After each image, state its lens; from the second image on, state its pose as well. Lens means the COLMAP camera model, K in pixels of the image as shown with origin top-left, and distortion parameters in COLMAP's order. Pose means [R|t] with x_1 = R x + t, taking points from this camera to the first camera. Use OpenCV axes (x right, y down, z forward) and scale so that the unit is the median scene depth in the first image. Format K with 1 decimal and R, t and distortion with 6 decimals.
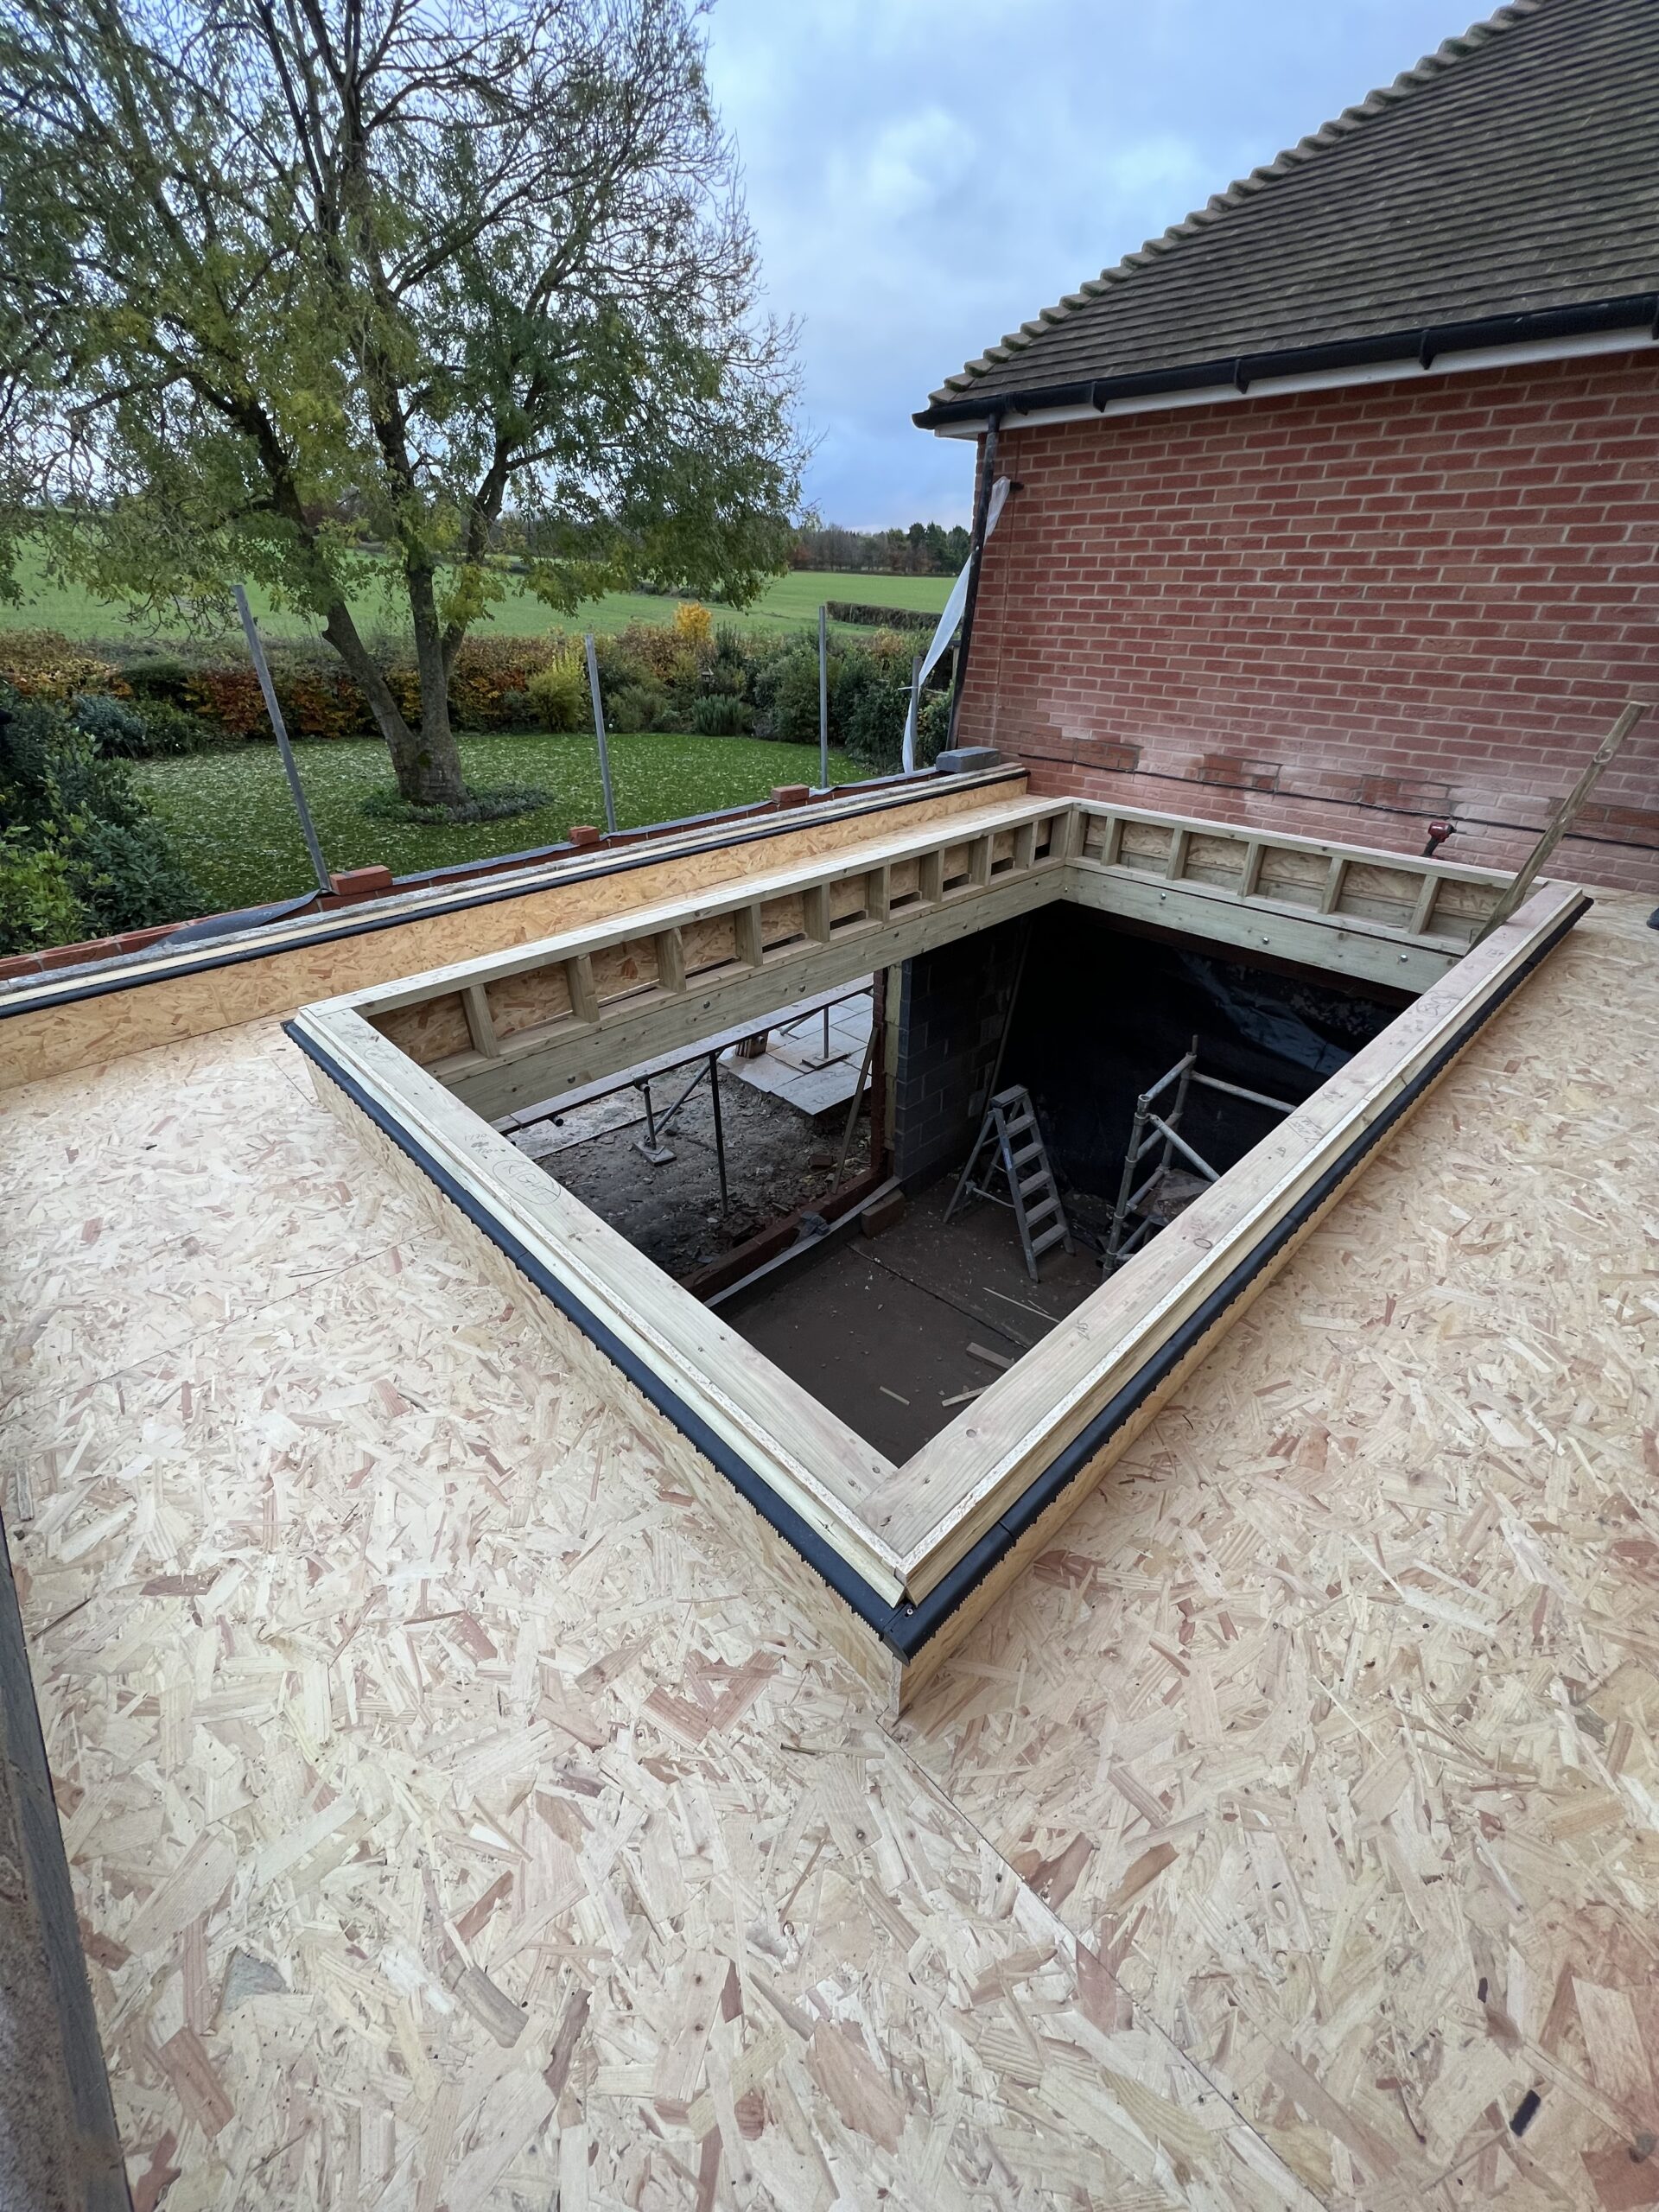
lens RADIAL K [[883.7, 0, 834.5], [0, 883.7, 1117.3], [0, 0, 1]] dist [0.000664, 0.000347]
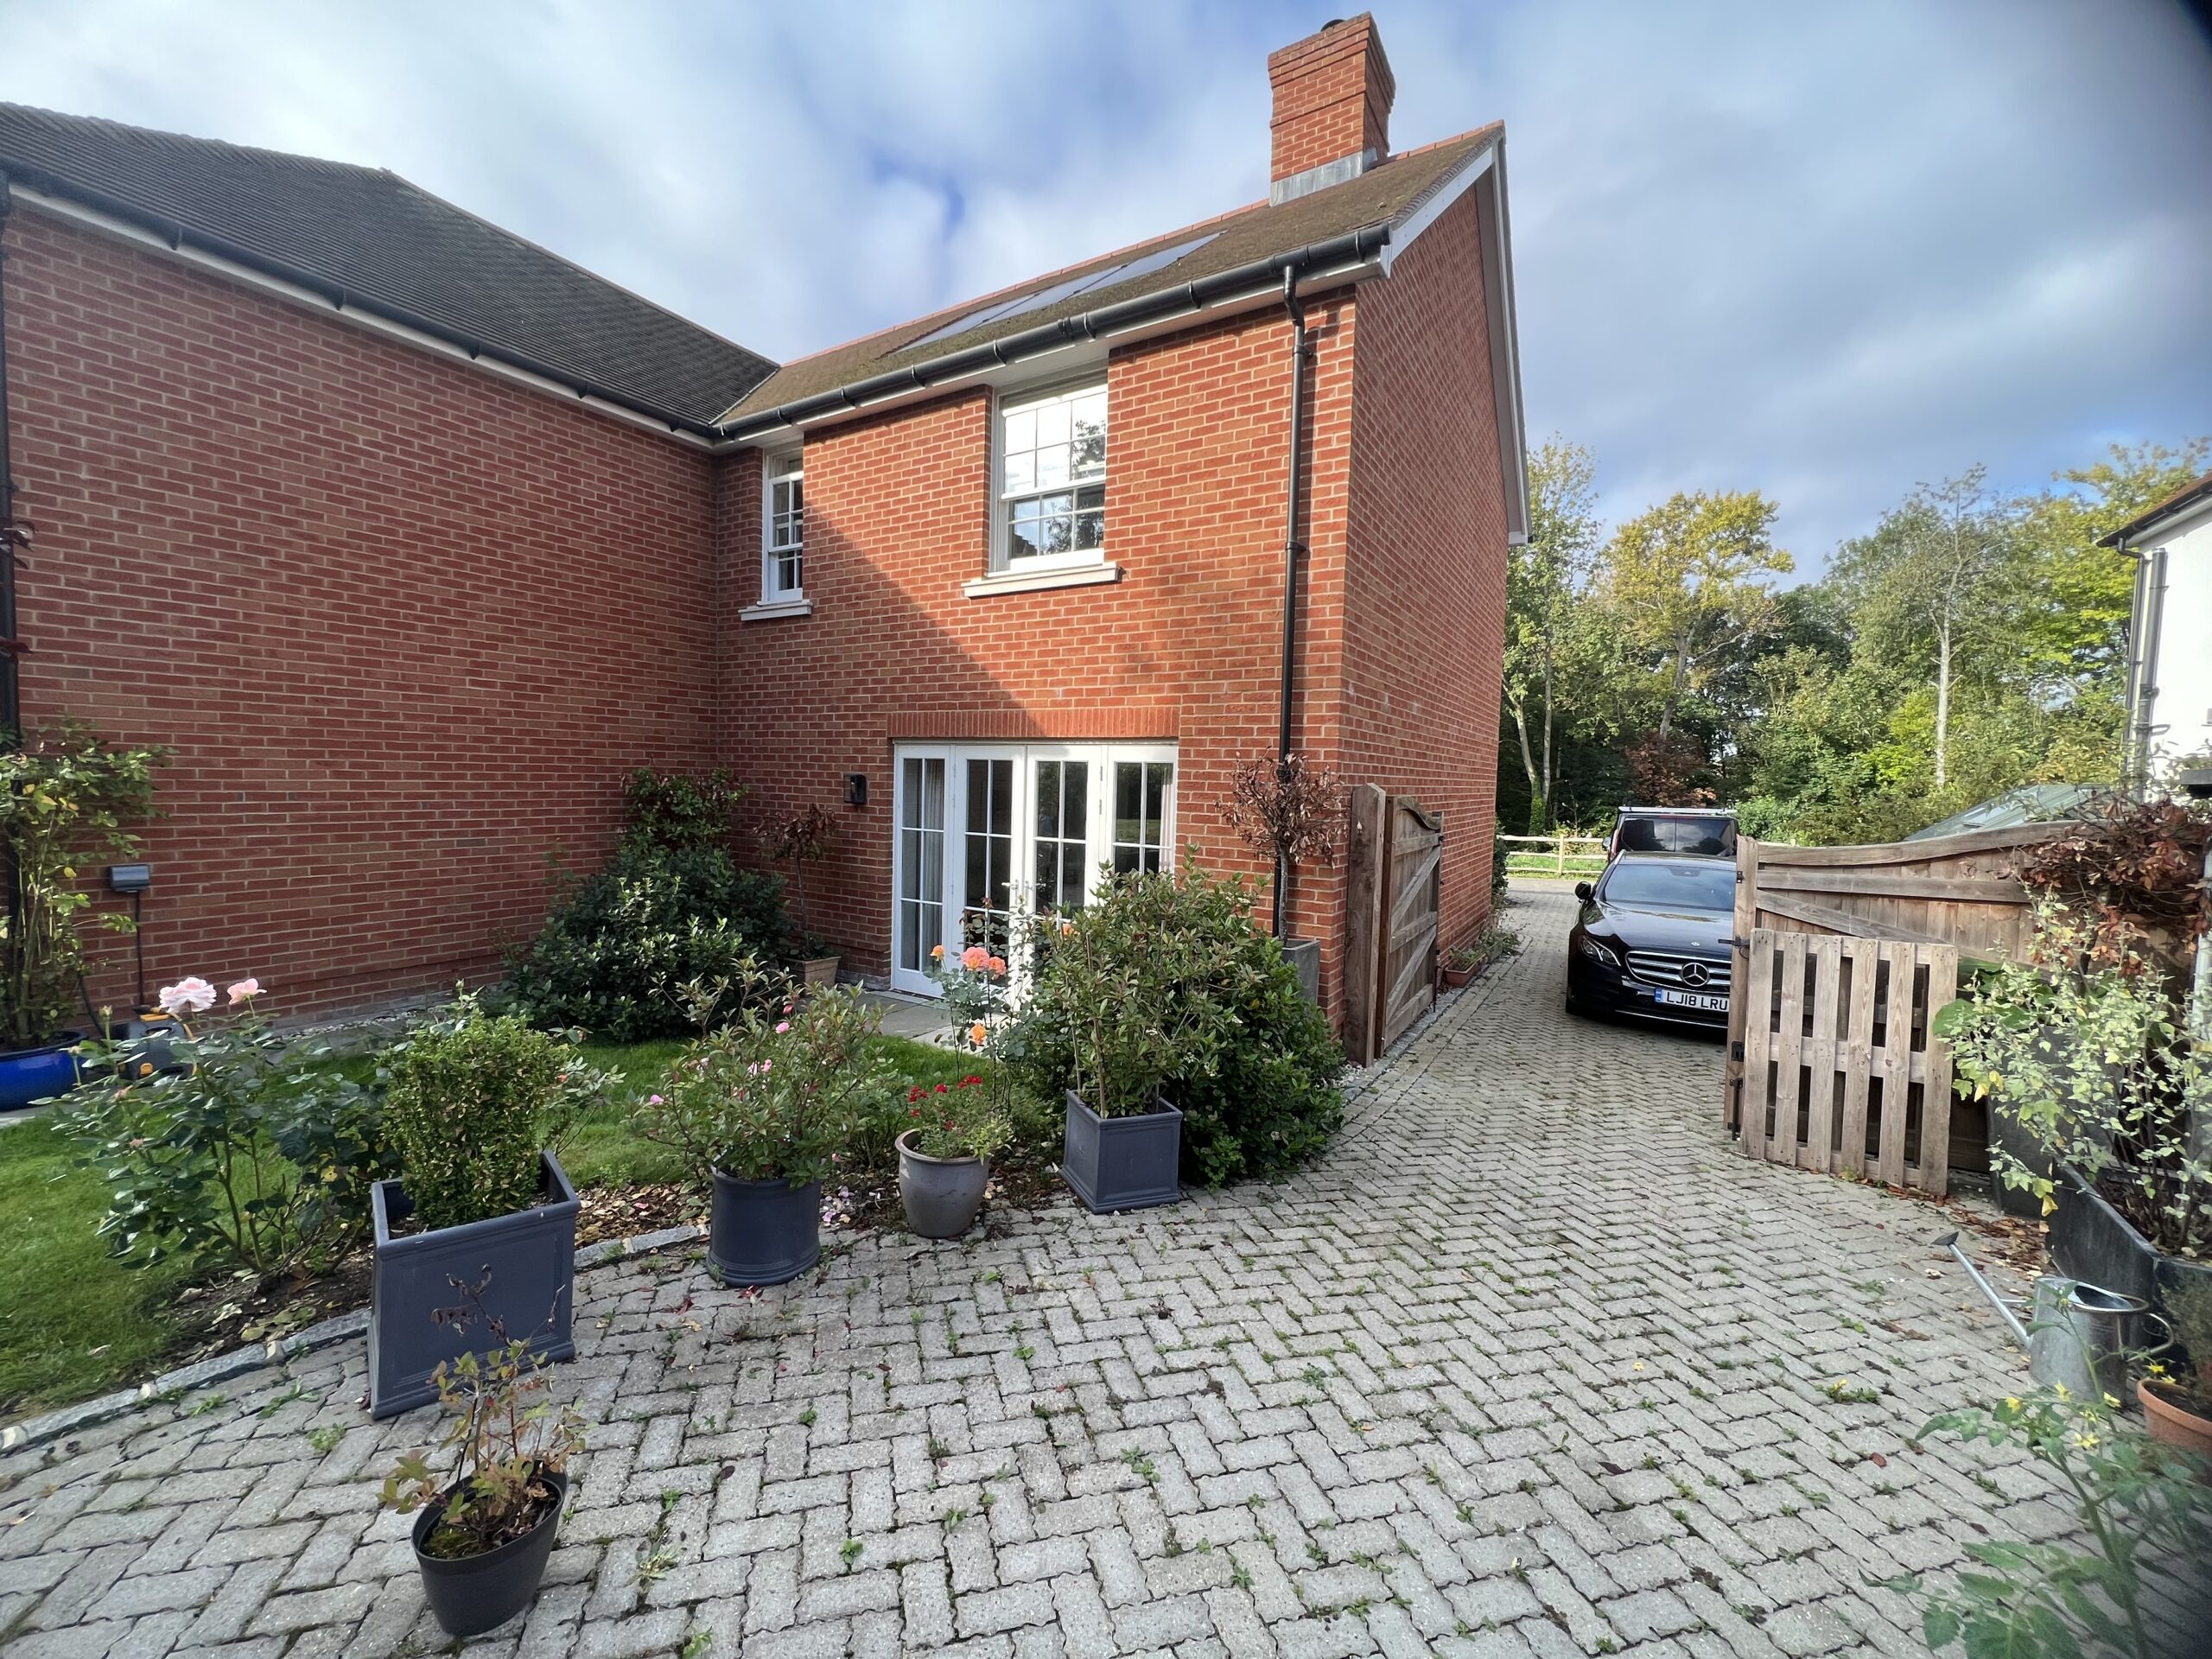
lens RADIAL K [[883.7, 0, 1104.3], [0, 883.7, 822.2], [0, 0, 1]] dist [0.000664, 0.000347]
pose [[-0.238134, -0.057833, 0.969509, -0.961472], [0.486098, 0.857106, 0.170525, 0.163605], [-0.840834, 0.511884, -0.175994, 0.524767]]
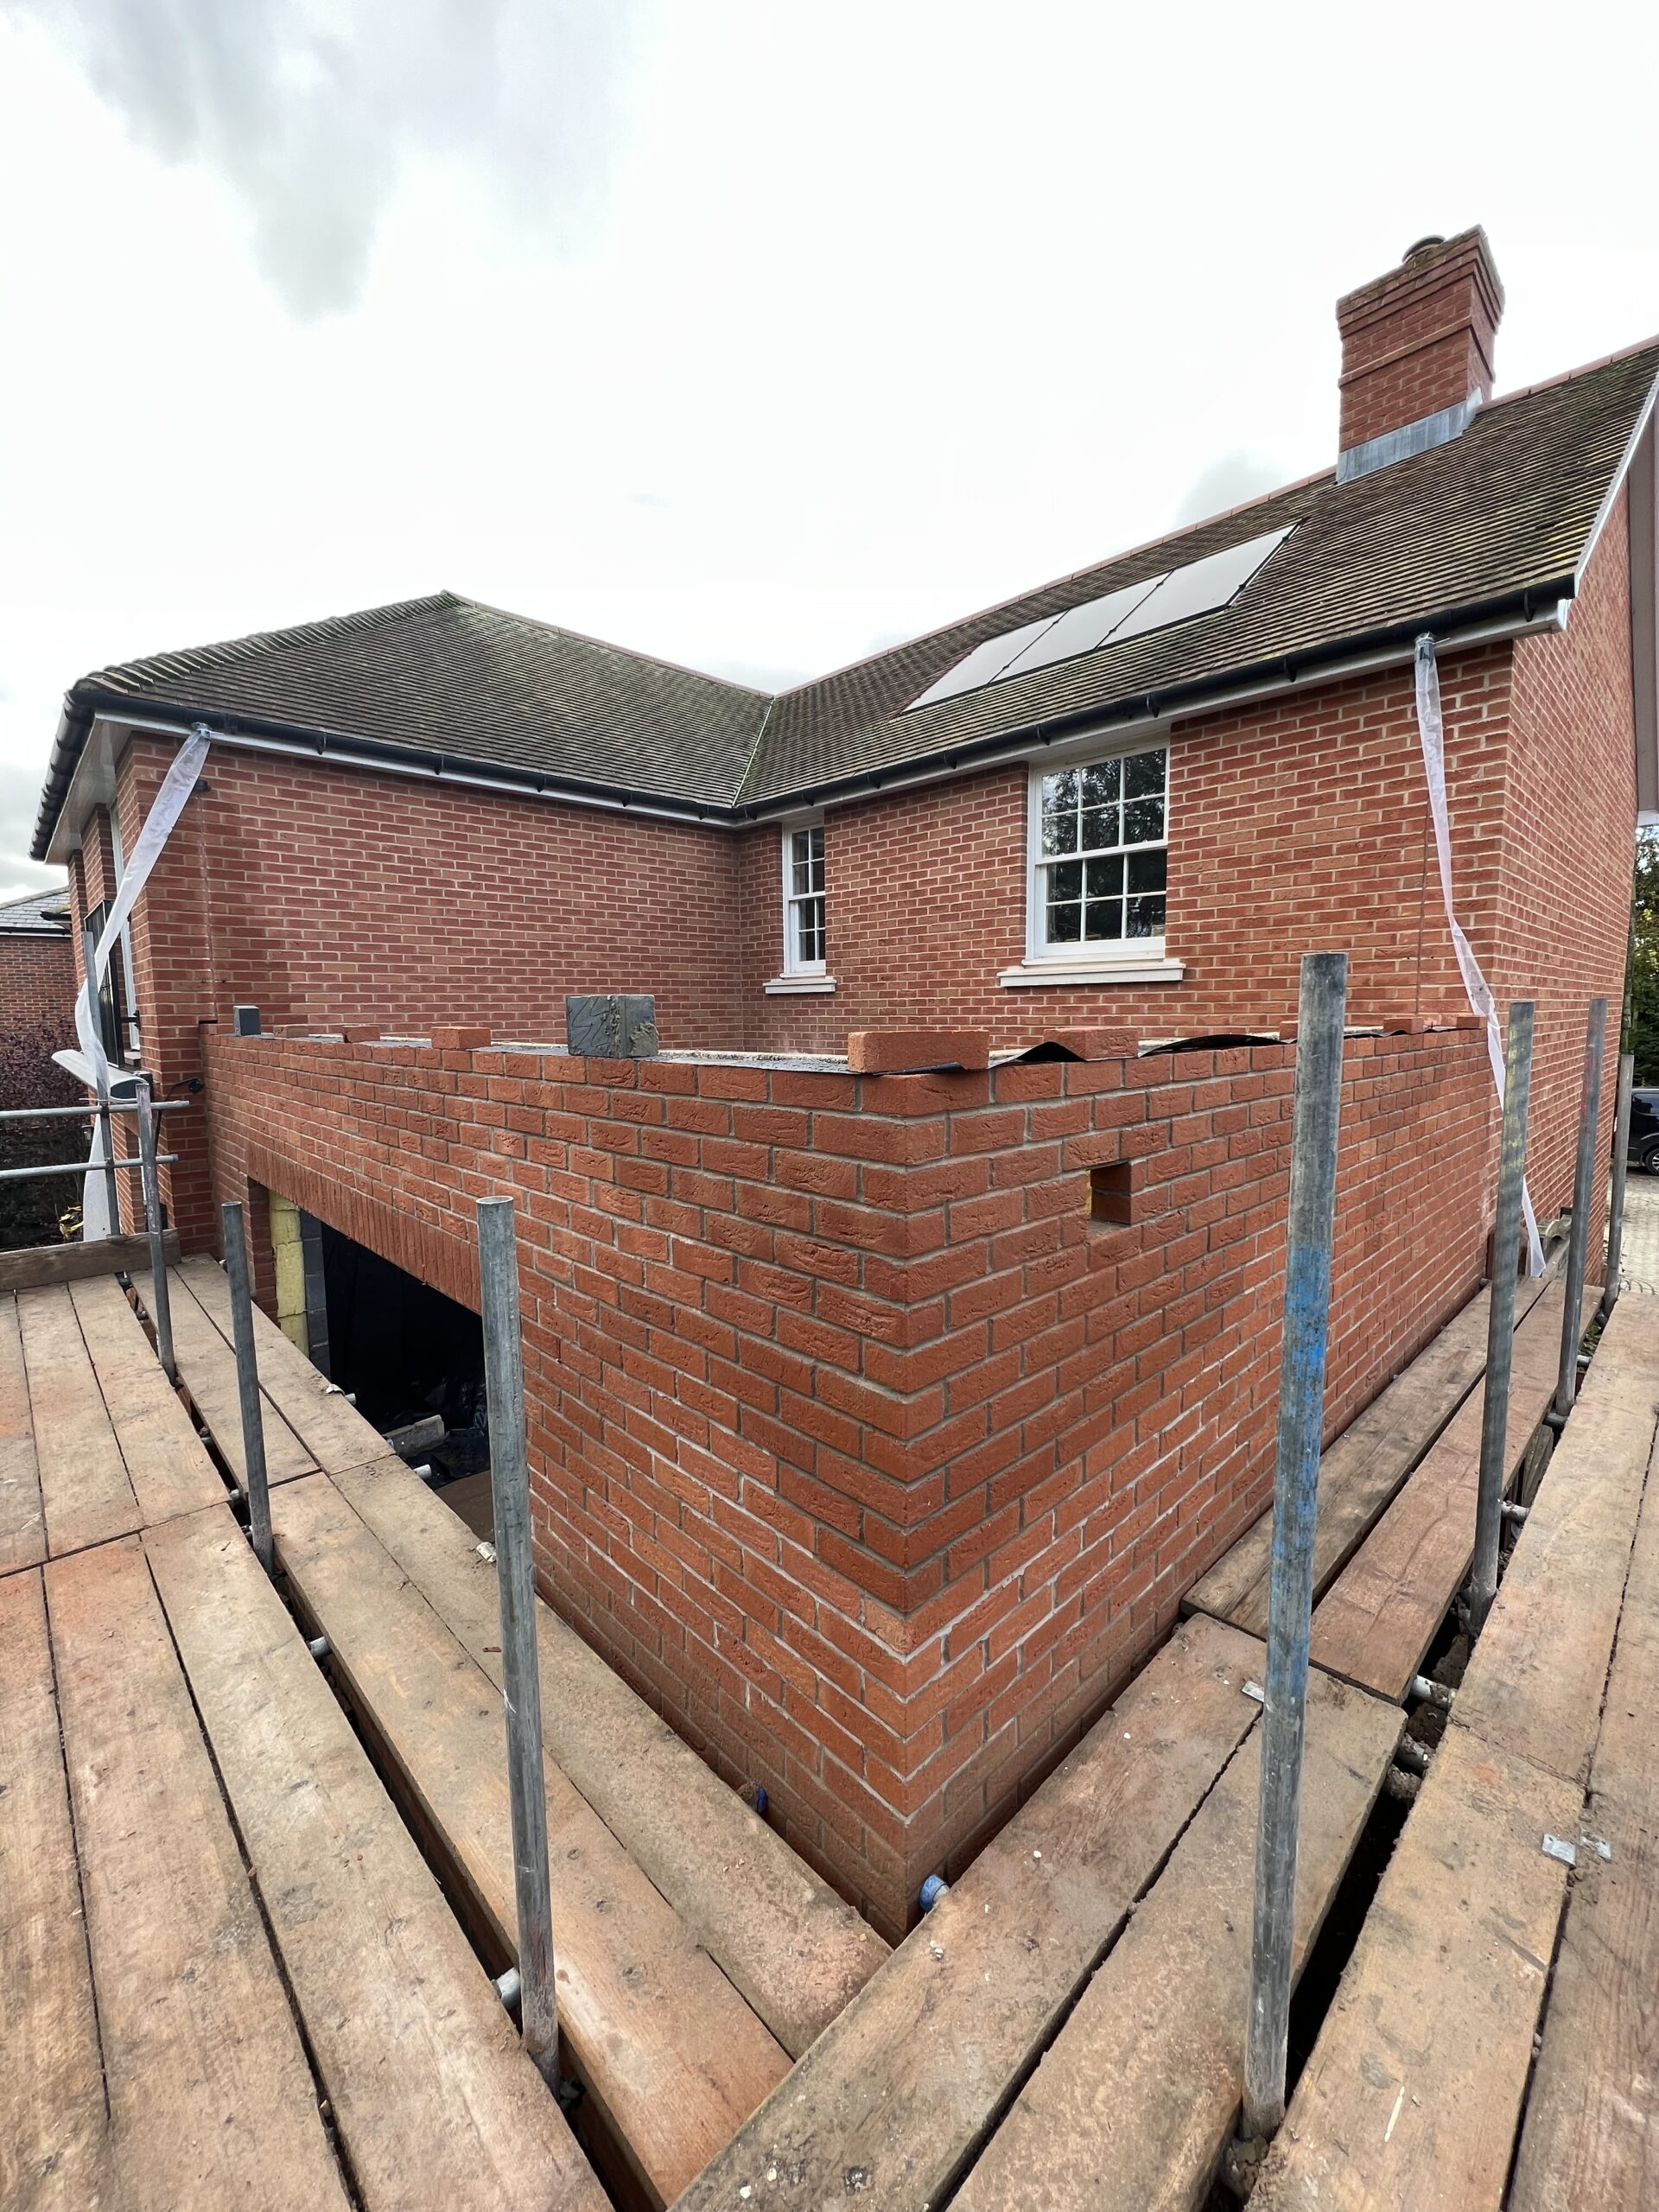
lens RADIAL K [[883.7, 0, 838.4], [0, 883.7, 1099.9], [0, 0, 1]] dist [0.000664, 0.000347]
pose [[0.005490, -0.100678, 0.994904, -0.885091], [0.531216, 0.843220, 0.082398, -0.087900], [-0.847219, 0.528056, 0.058111, 0.503874]]
